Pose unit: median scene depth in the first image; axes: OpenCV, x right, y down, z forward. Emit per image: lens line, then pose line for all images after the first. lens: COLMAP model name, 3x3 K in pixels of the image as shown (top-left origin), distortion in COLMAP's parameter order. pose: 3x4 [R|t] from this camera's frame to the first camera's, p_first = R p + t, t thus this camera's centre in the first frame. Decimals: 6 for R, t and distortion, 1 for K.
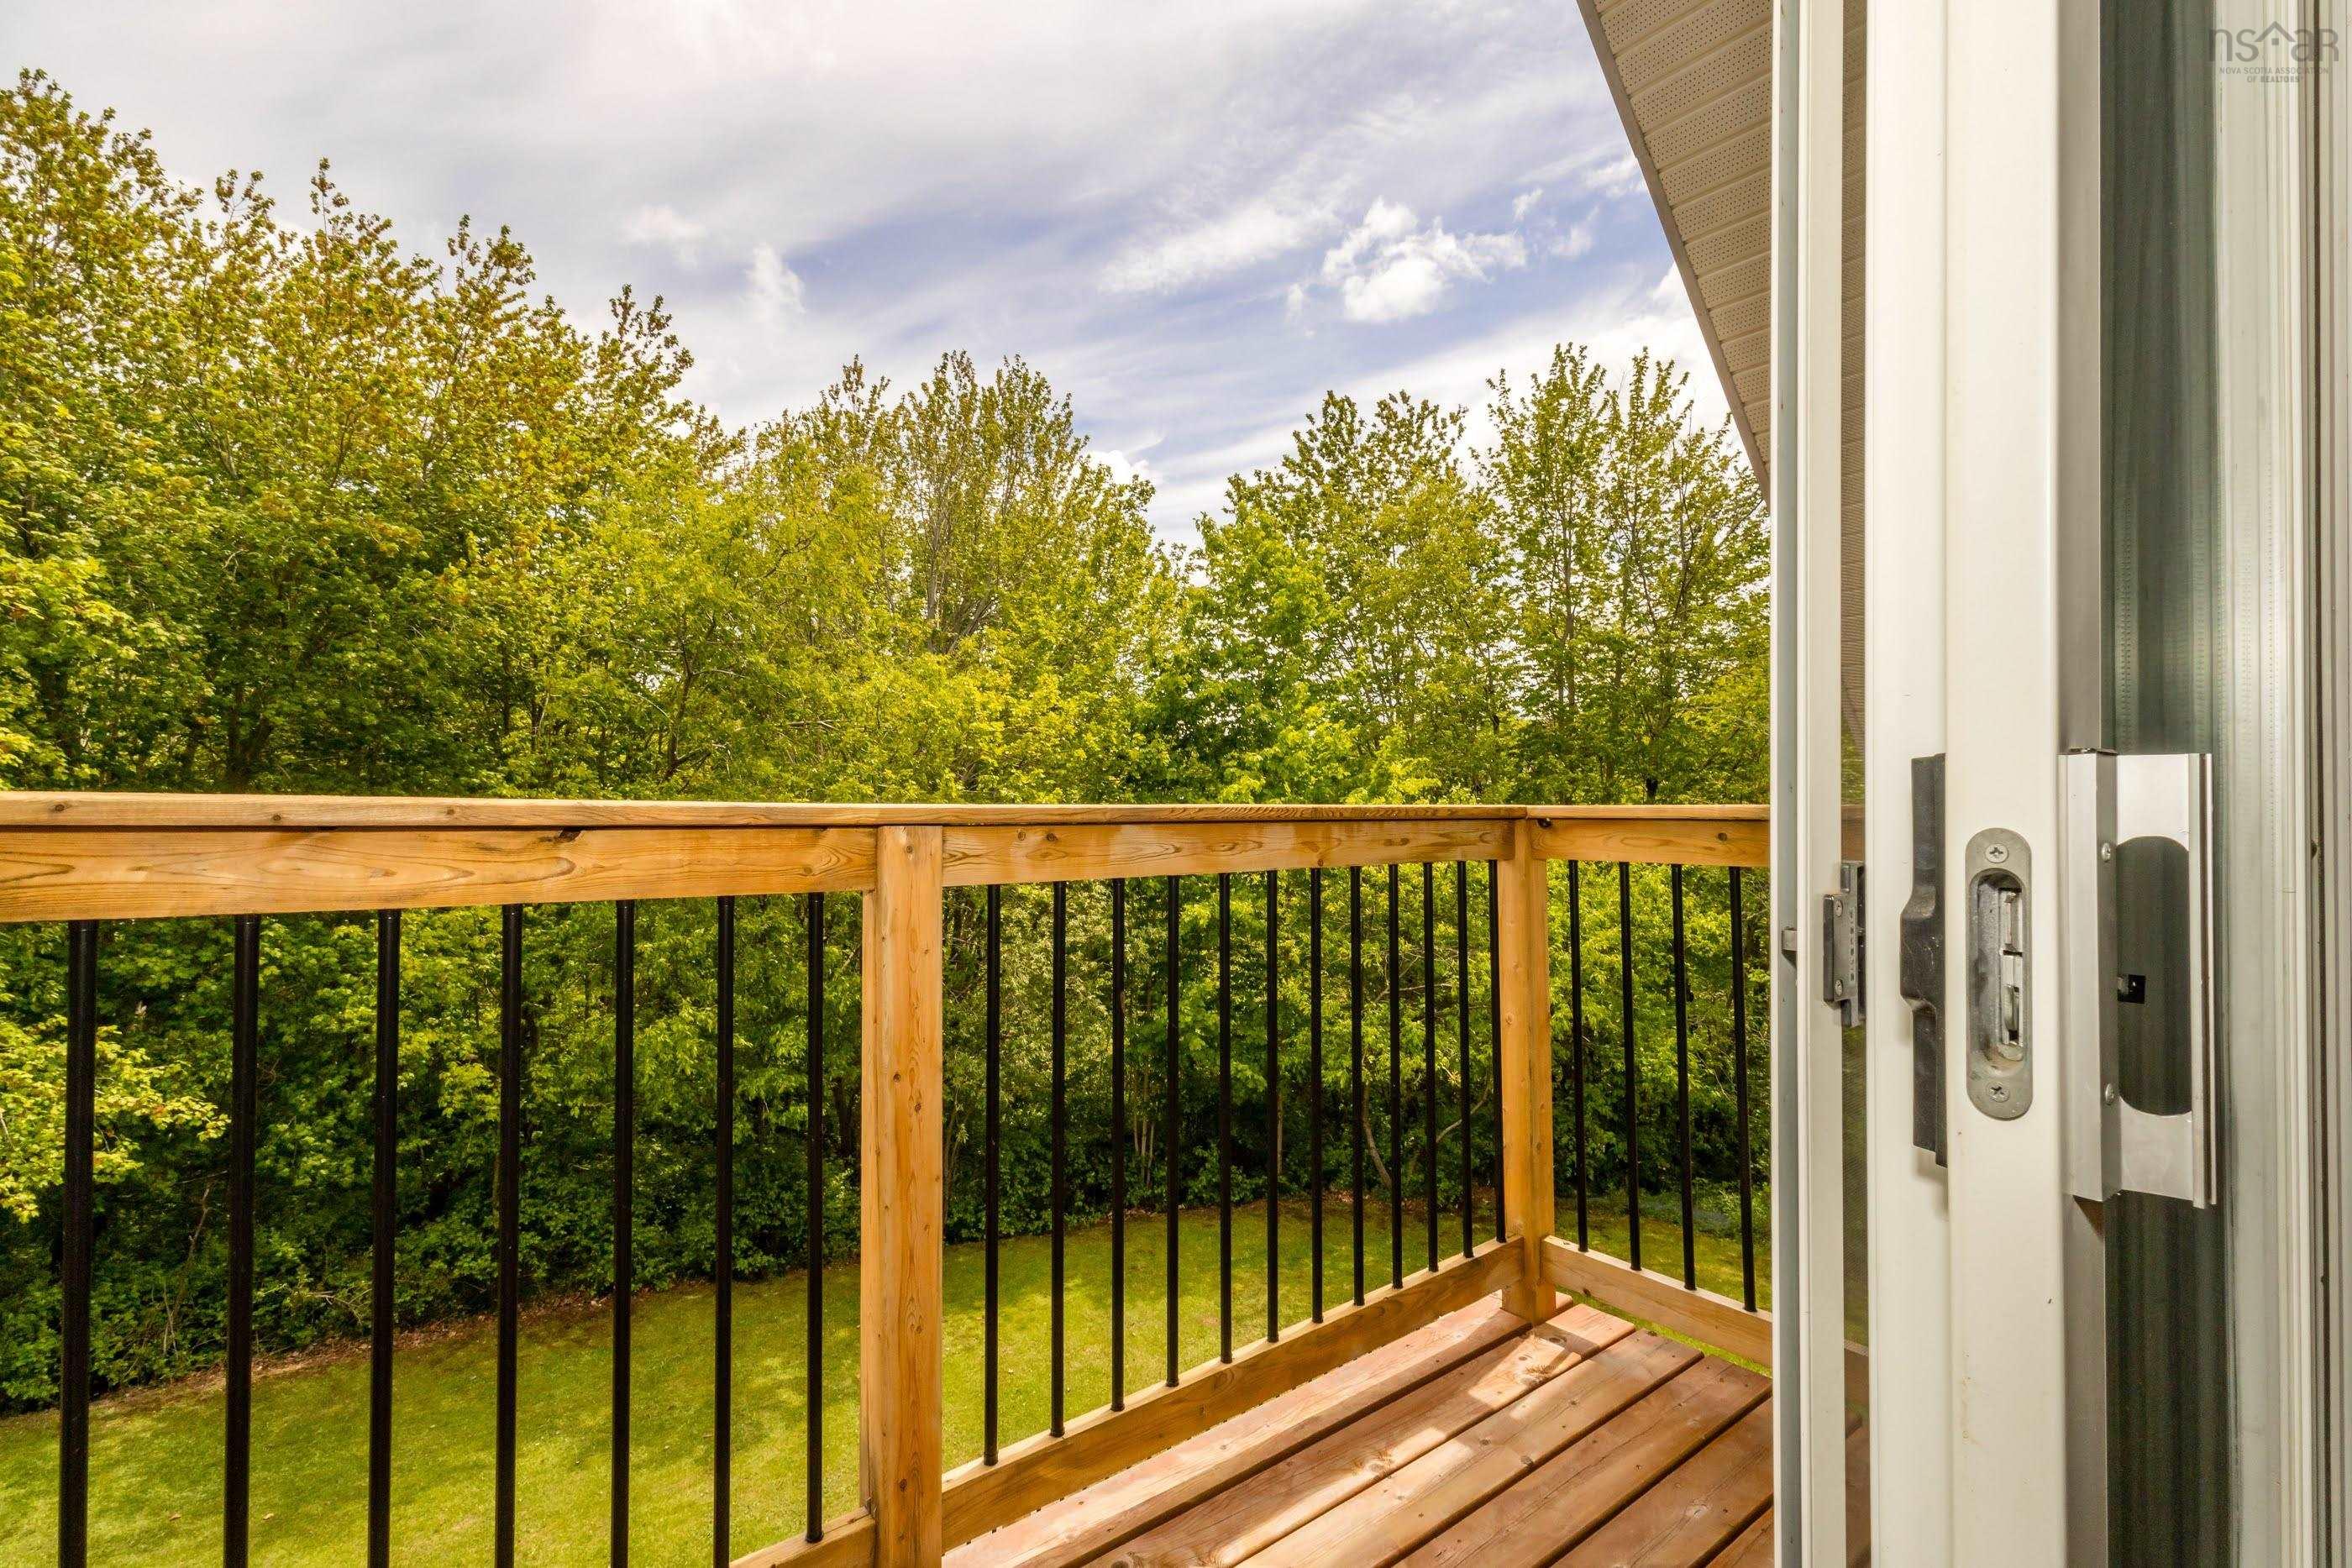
lens RADIAL K [[1086.4, 0, 1176.7], [0, 1086.4, 786.8], [0, 0, 1]] dist [-0.003125, -0.000527]
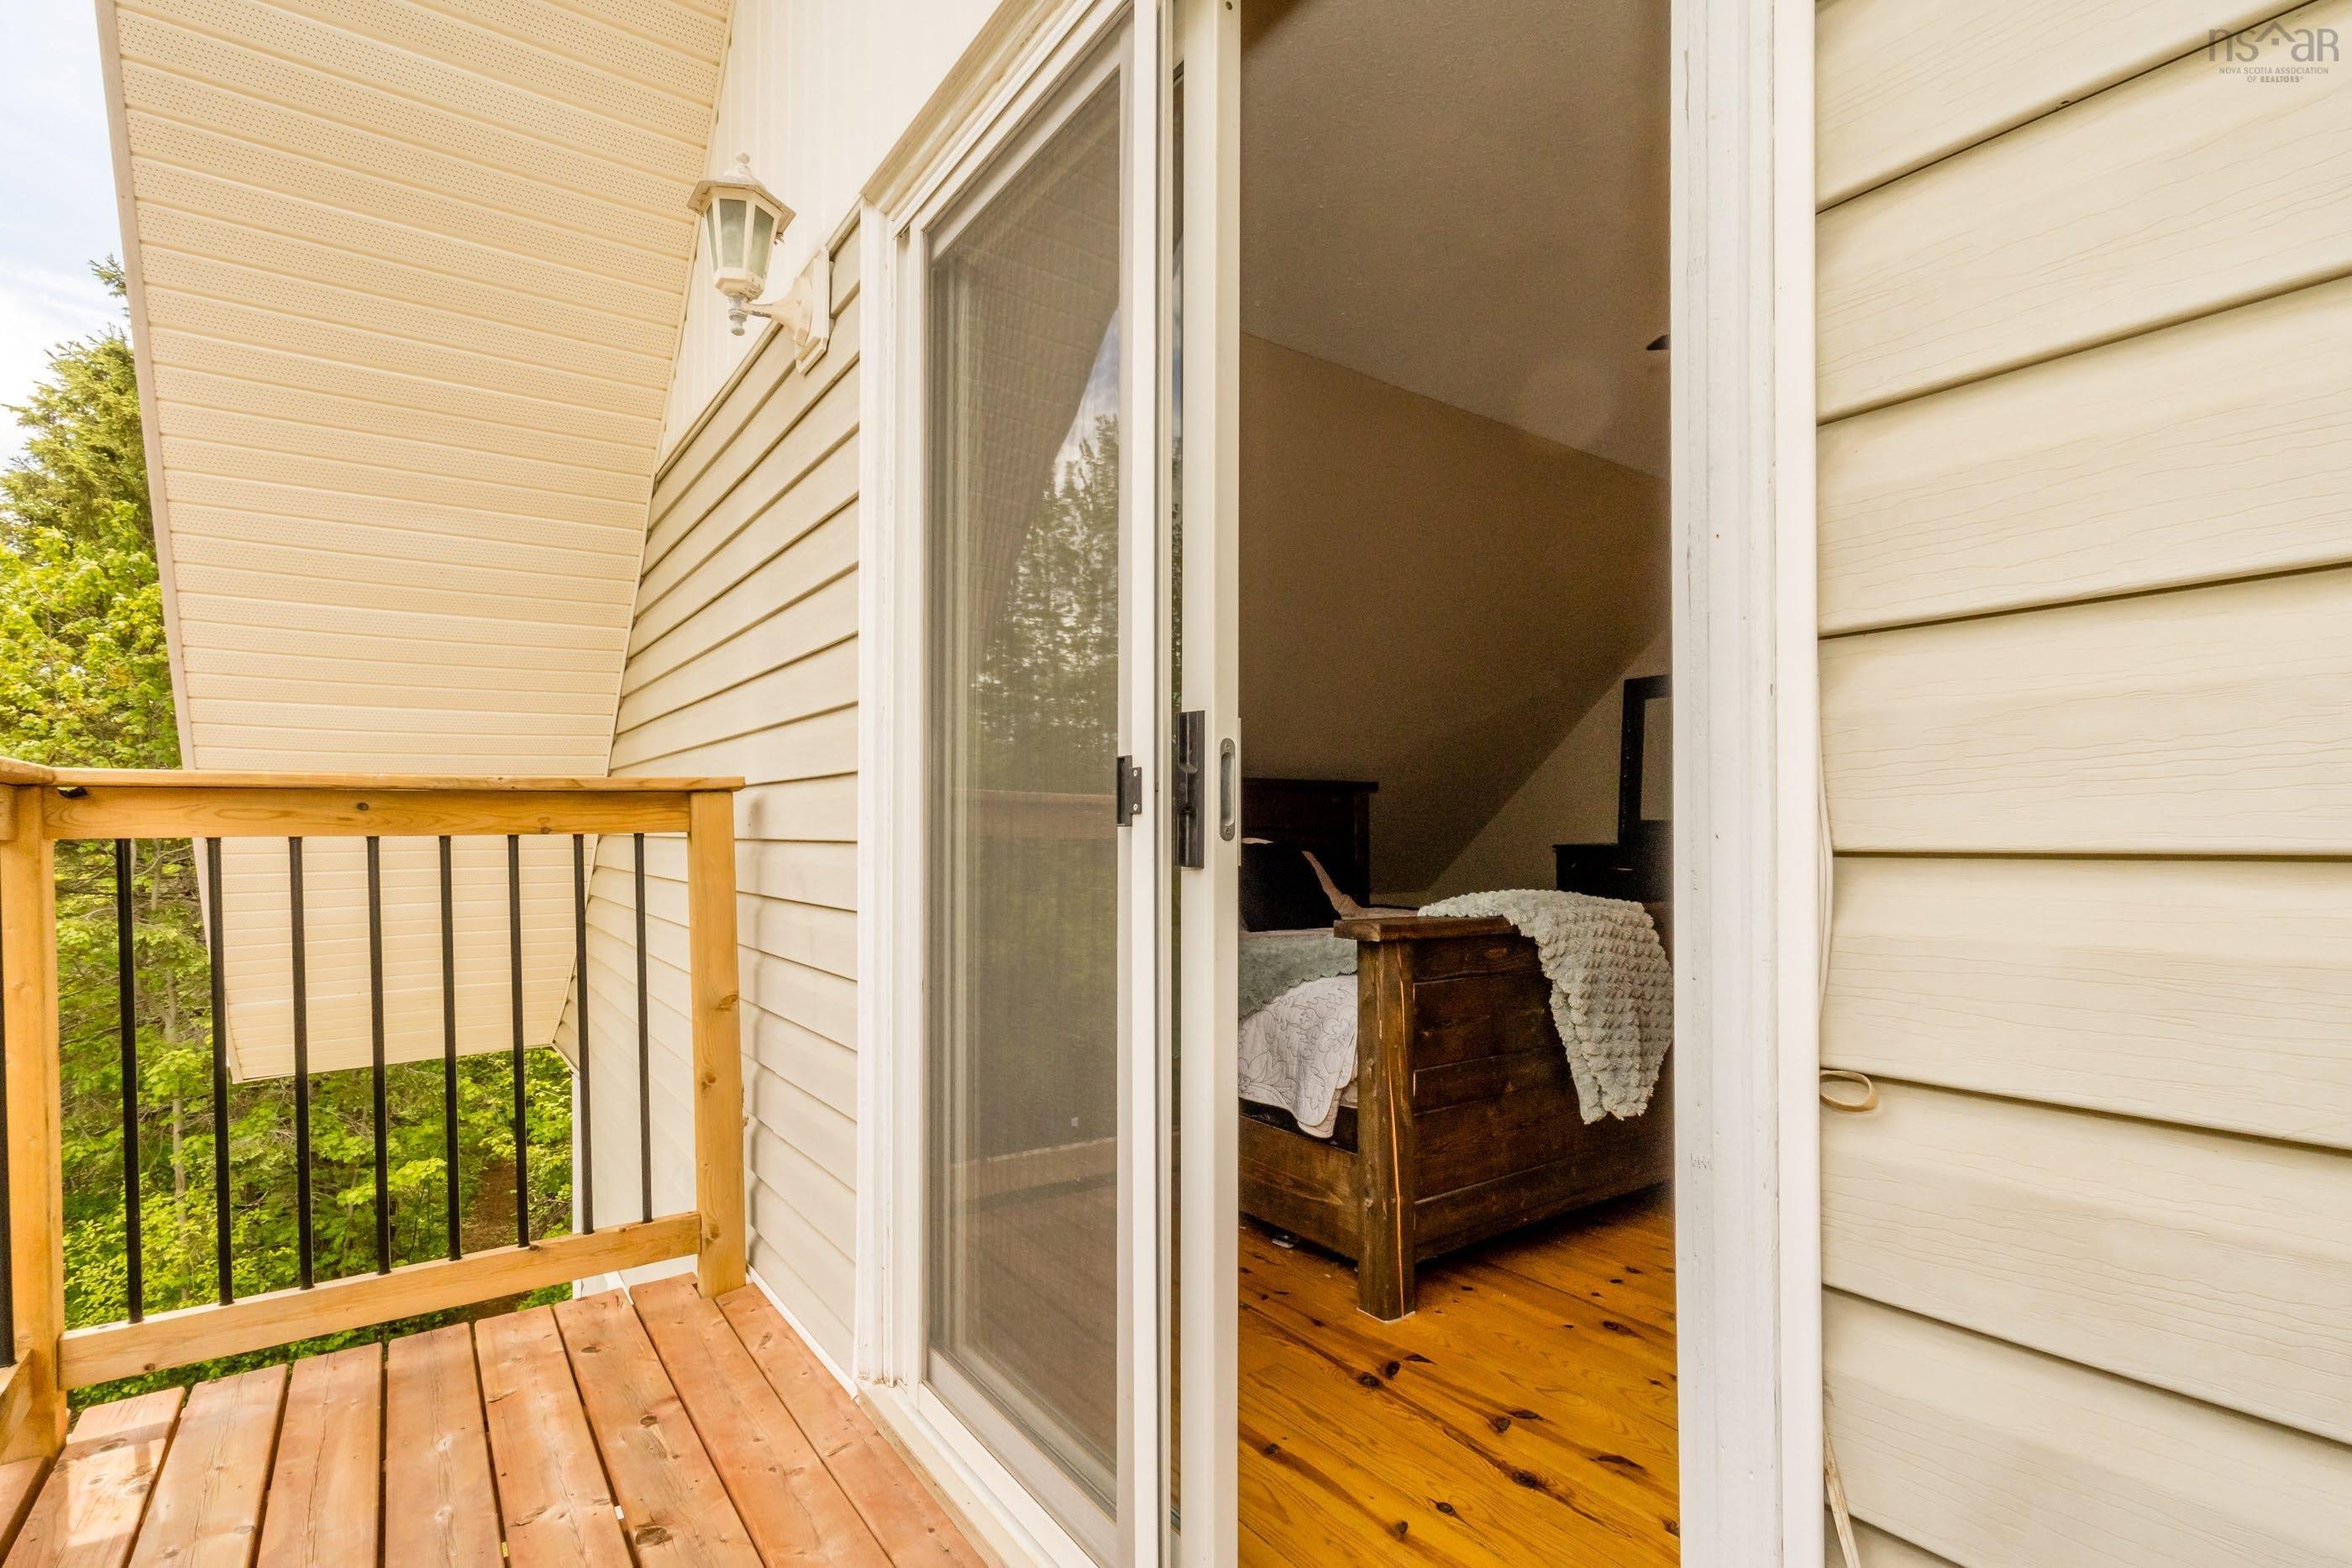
lens RADIAL K [[1086.4, 0, 1174.2], [0, 1086.4, 805.7], [0, 0, 1]] dist [-0.003125, -0.000527]
pose [[0.066819, 0.017132, 0.997618, -0.411460], [-0.008667, 0.999825, -0.016589, 0.052701], [-0.997727, -0.007538, 0.066956, 0.189394]]
